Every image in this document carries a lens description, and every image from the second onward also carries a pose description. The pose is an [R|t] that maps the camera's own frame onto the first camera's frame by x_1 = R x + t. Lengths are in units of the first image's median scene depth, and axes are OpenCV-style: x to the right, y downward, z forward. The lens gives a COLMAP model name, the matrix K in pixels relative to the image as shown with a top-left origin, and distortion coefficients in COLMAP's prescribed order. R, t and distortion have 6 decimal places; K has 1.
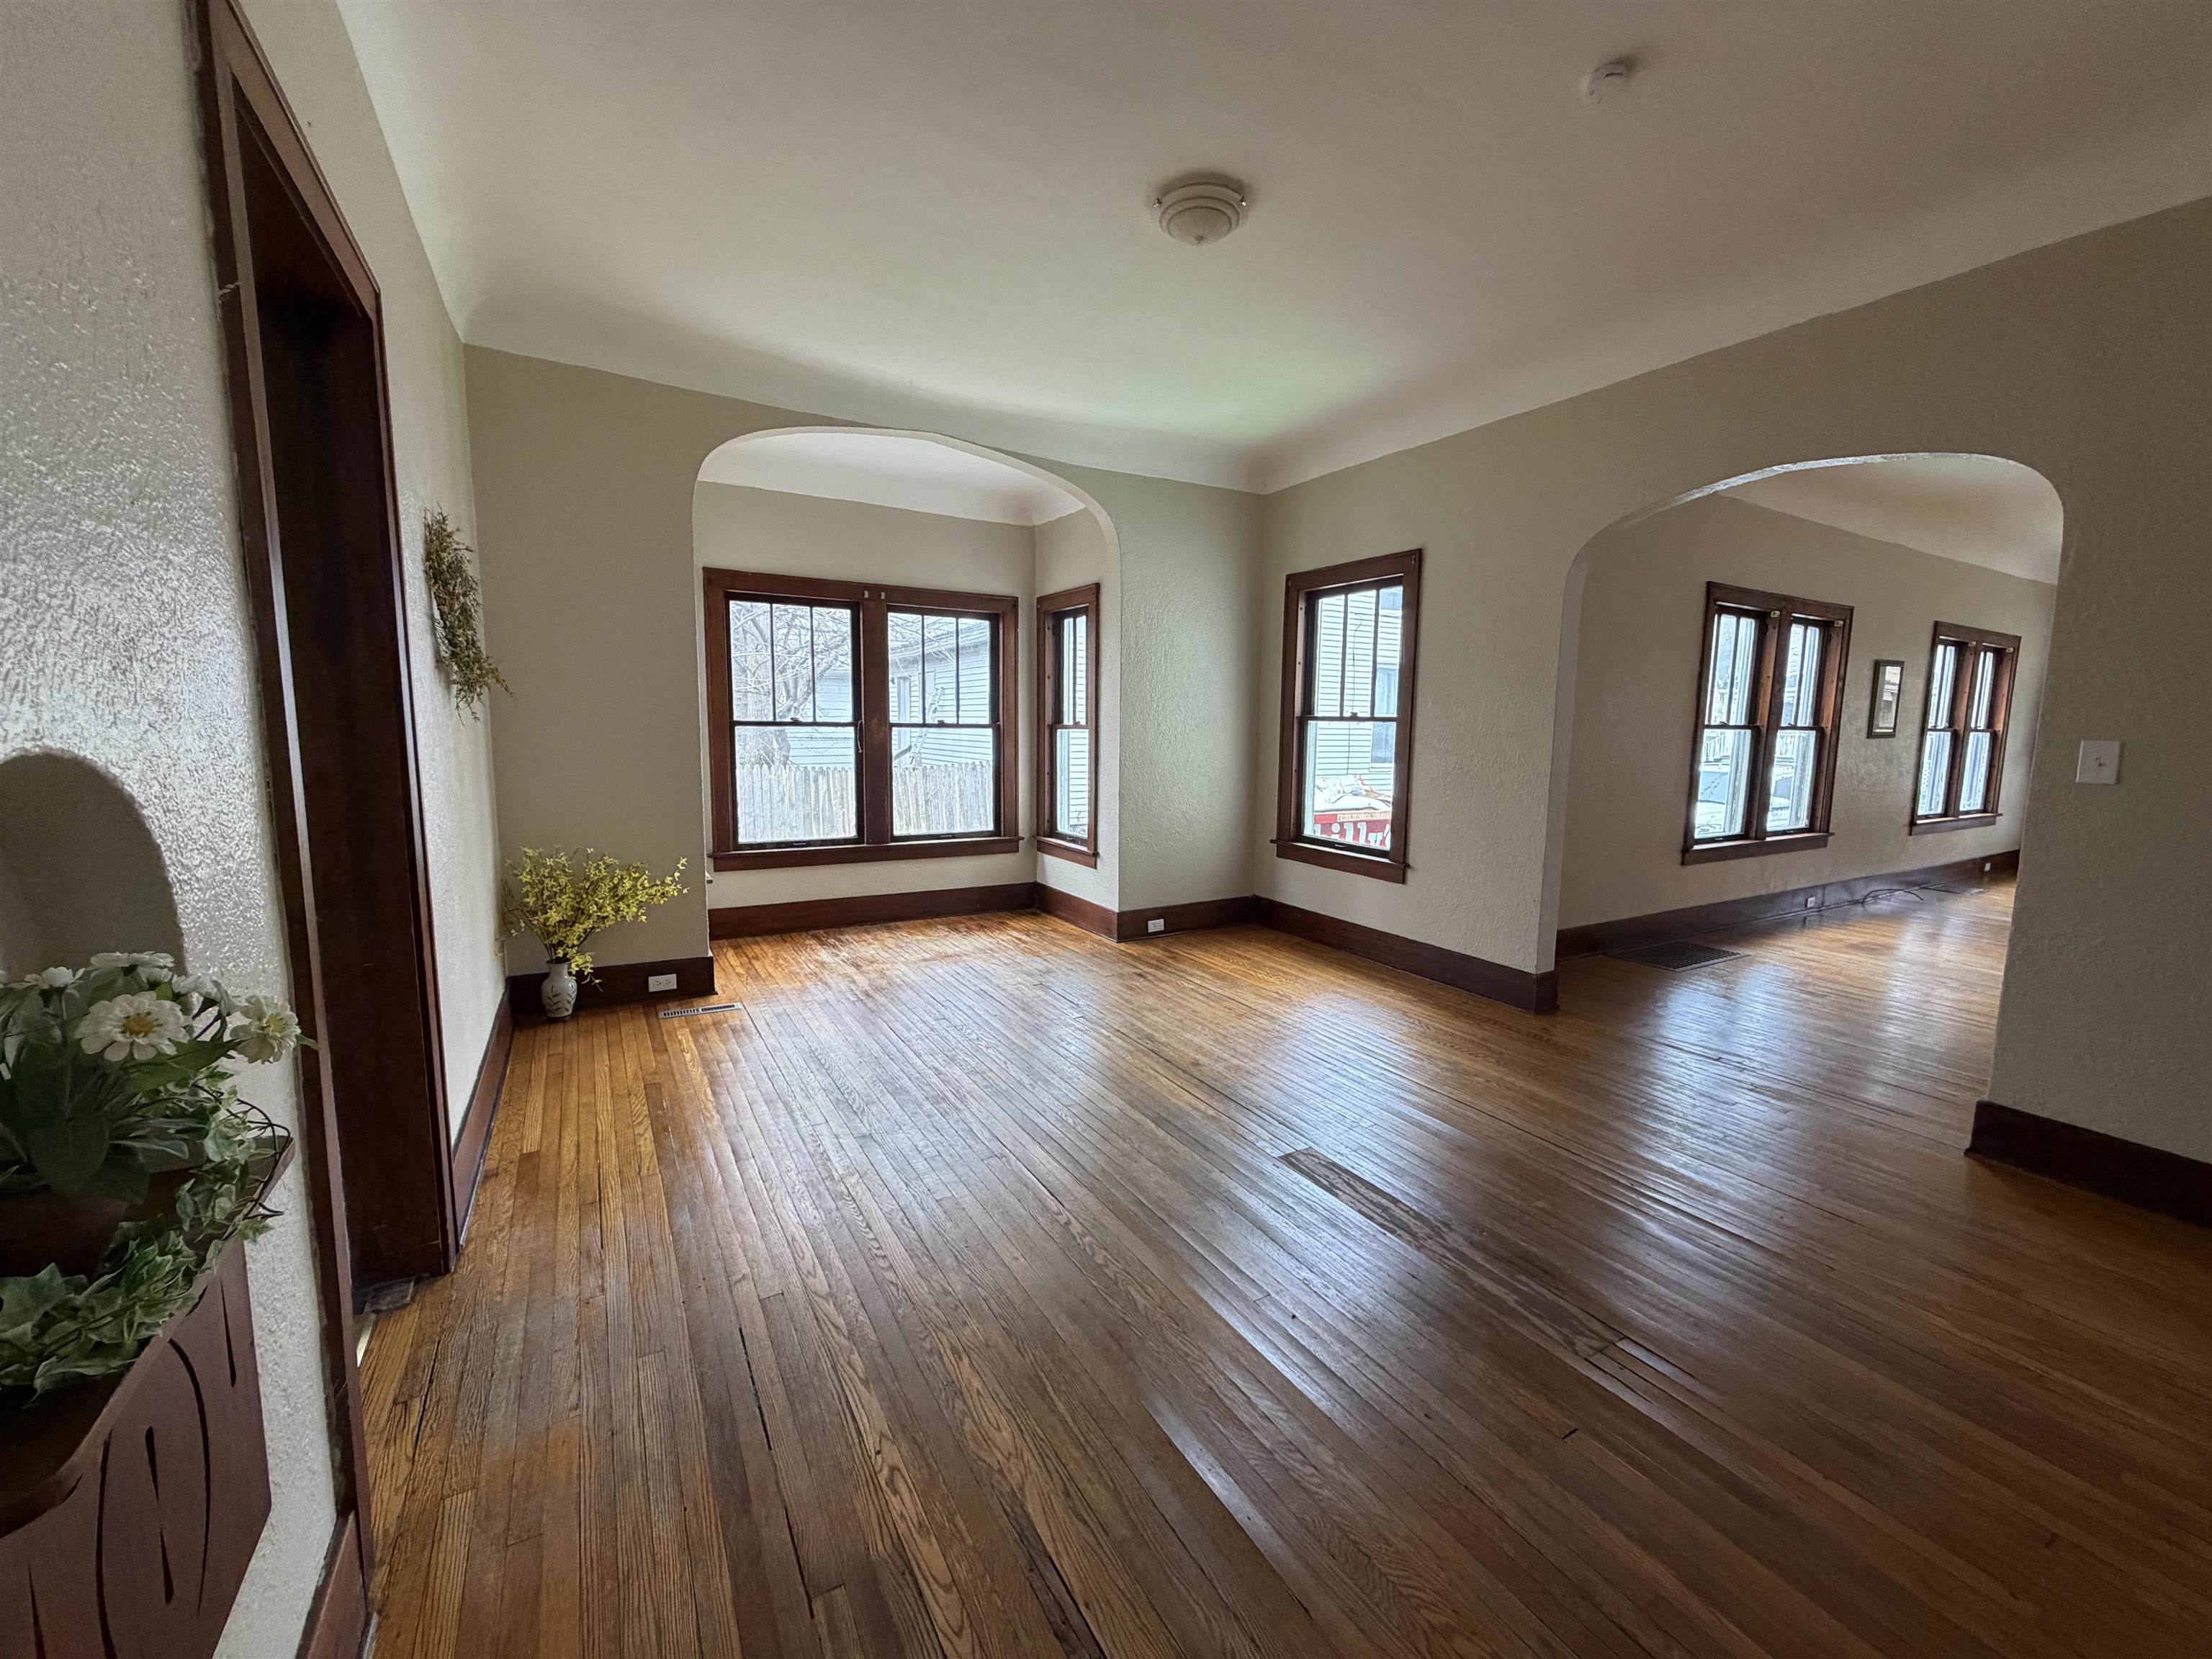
lens RADIAL K [[878.7, 0, 1085.9], [0, 878.7, 825.5], [0, 0, 1]] dist [-0.003168, 0.000368]
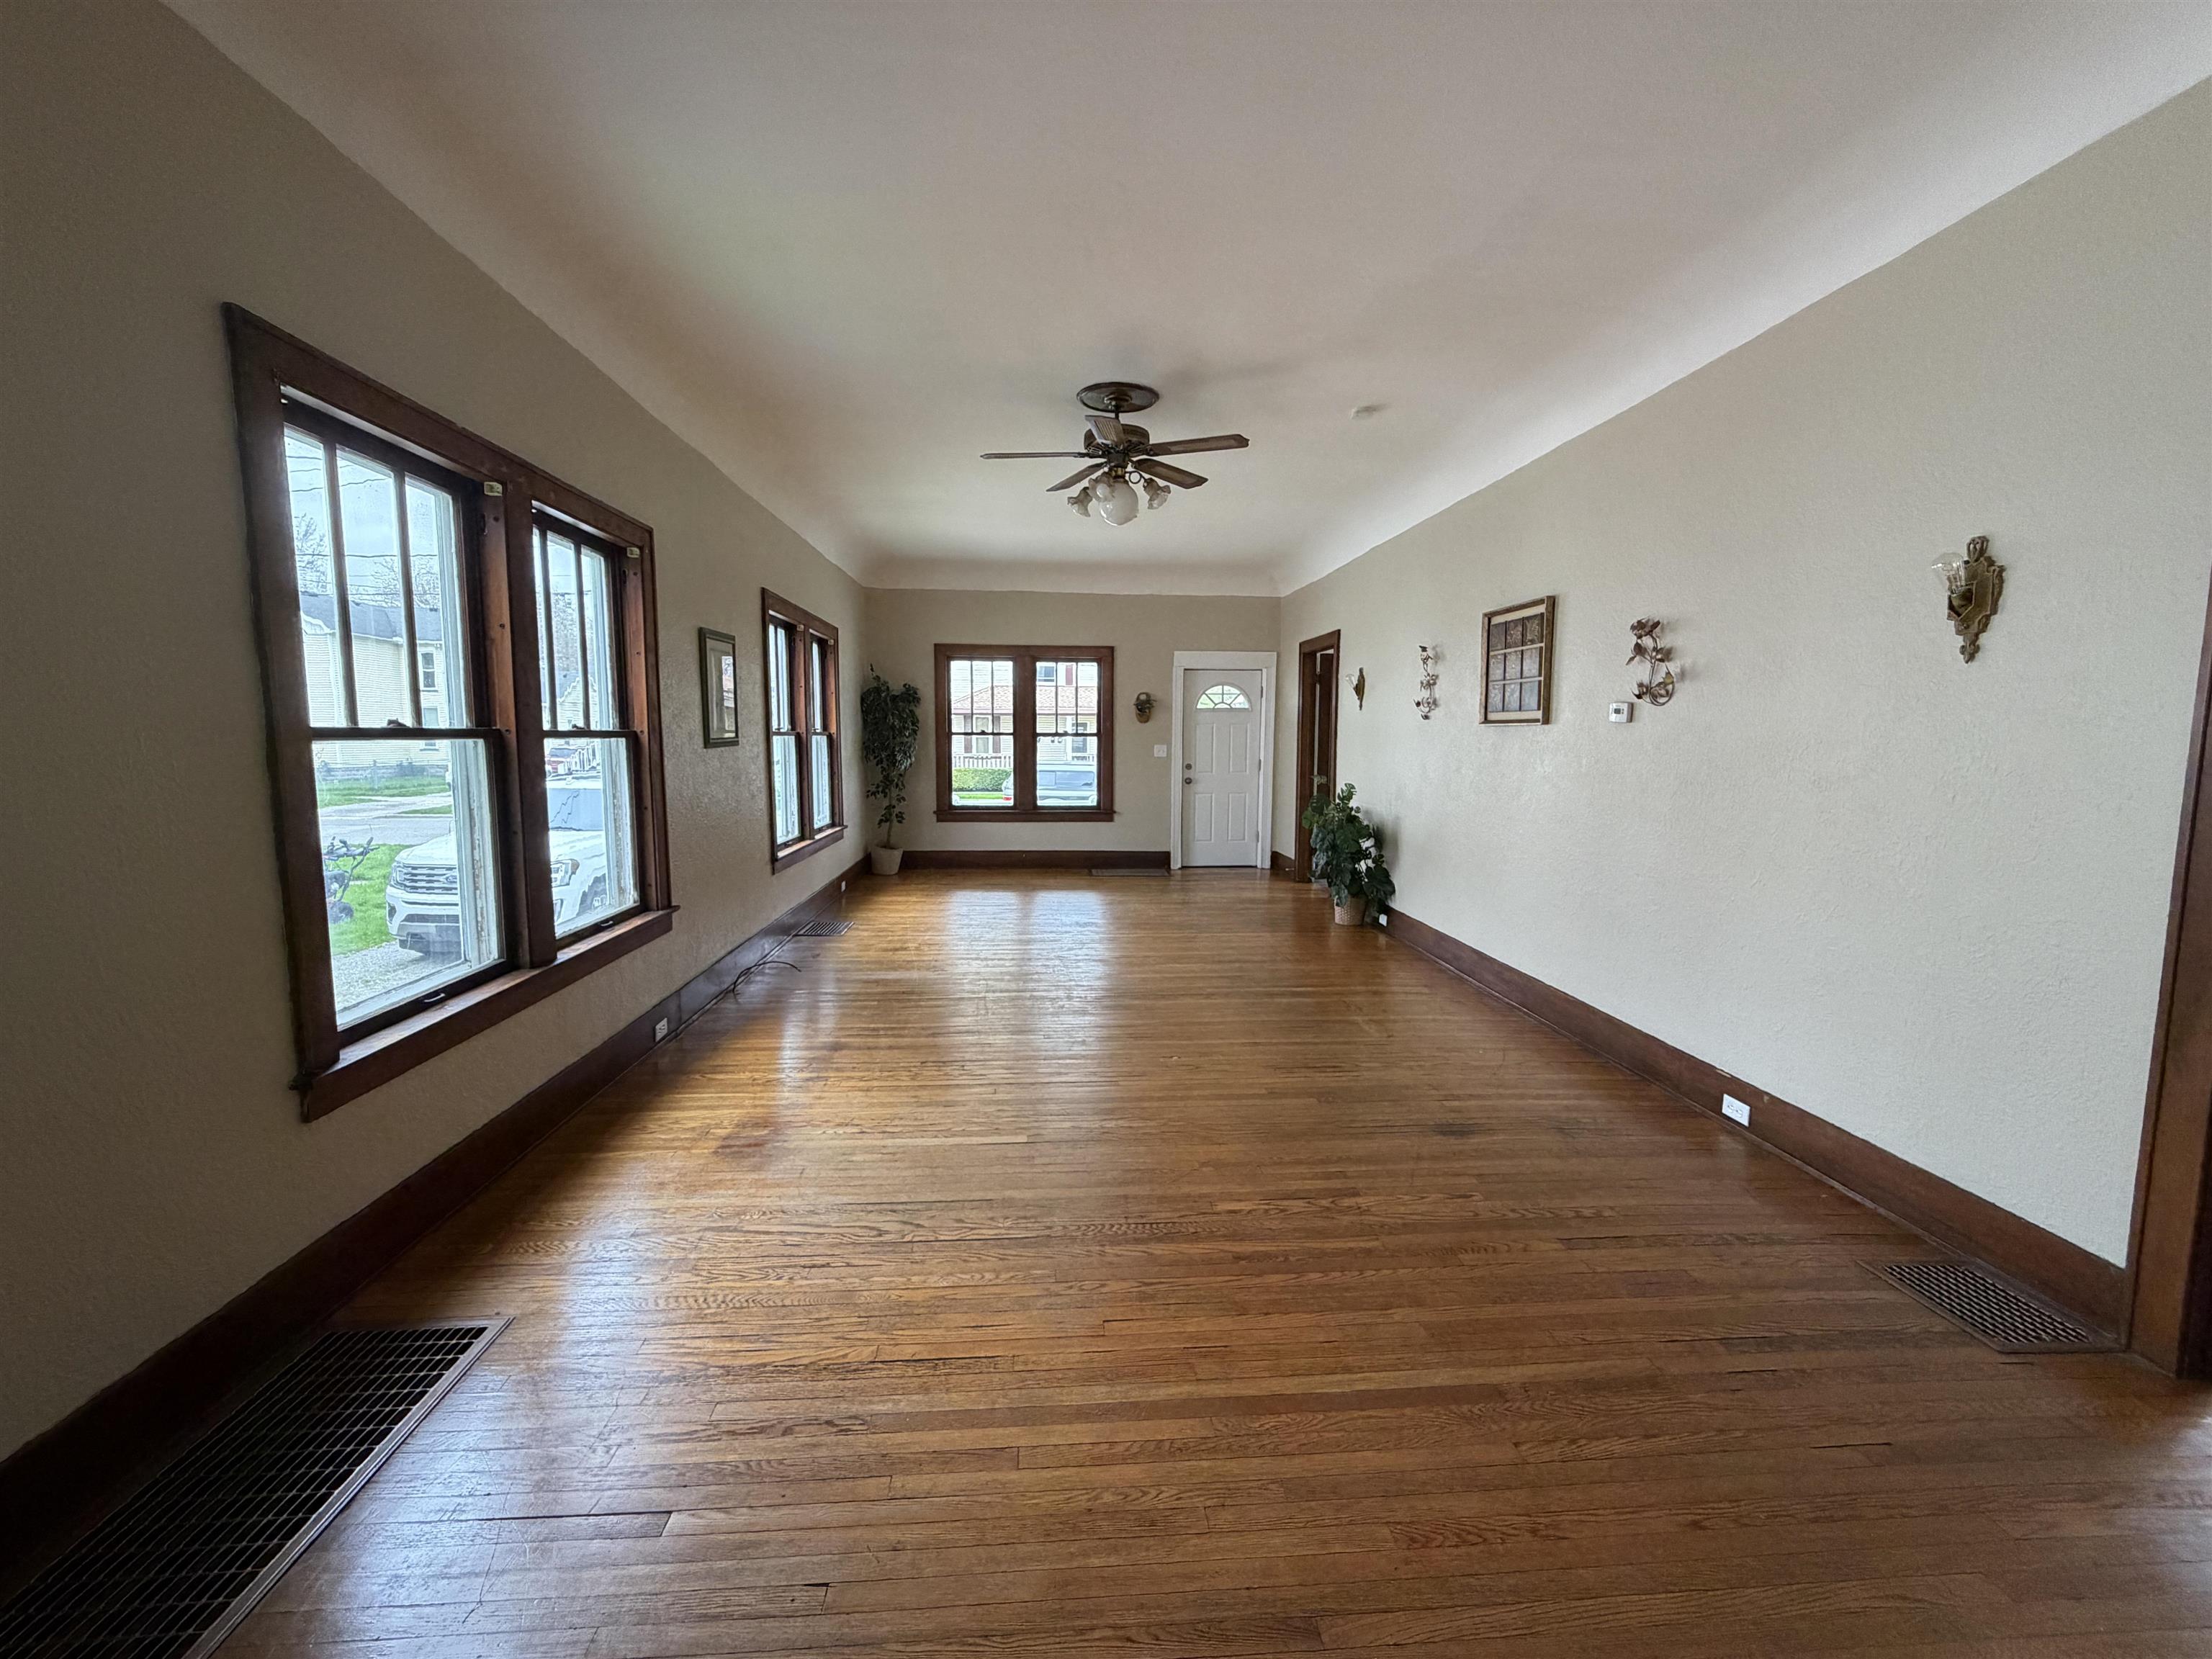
lens RADIAL K [[878.7, 0, 1088.5], [0, 878.7, 830.7], [0, 0, 1]] dist [-0.003168, 0.000368]
pose [[0.443231, -0.108435, 0.889825, 0.379224], [0.107259, 0.991940, 0.067452, -0.045567], [-0.889967, 0.065545, 0.451290, 0.401558]]
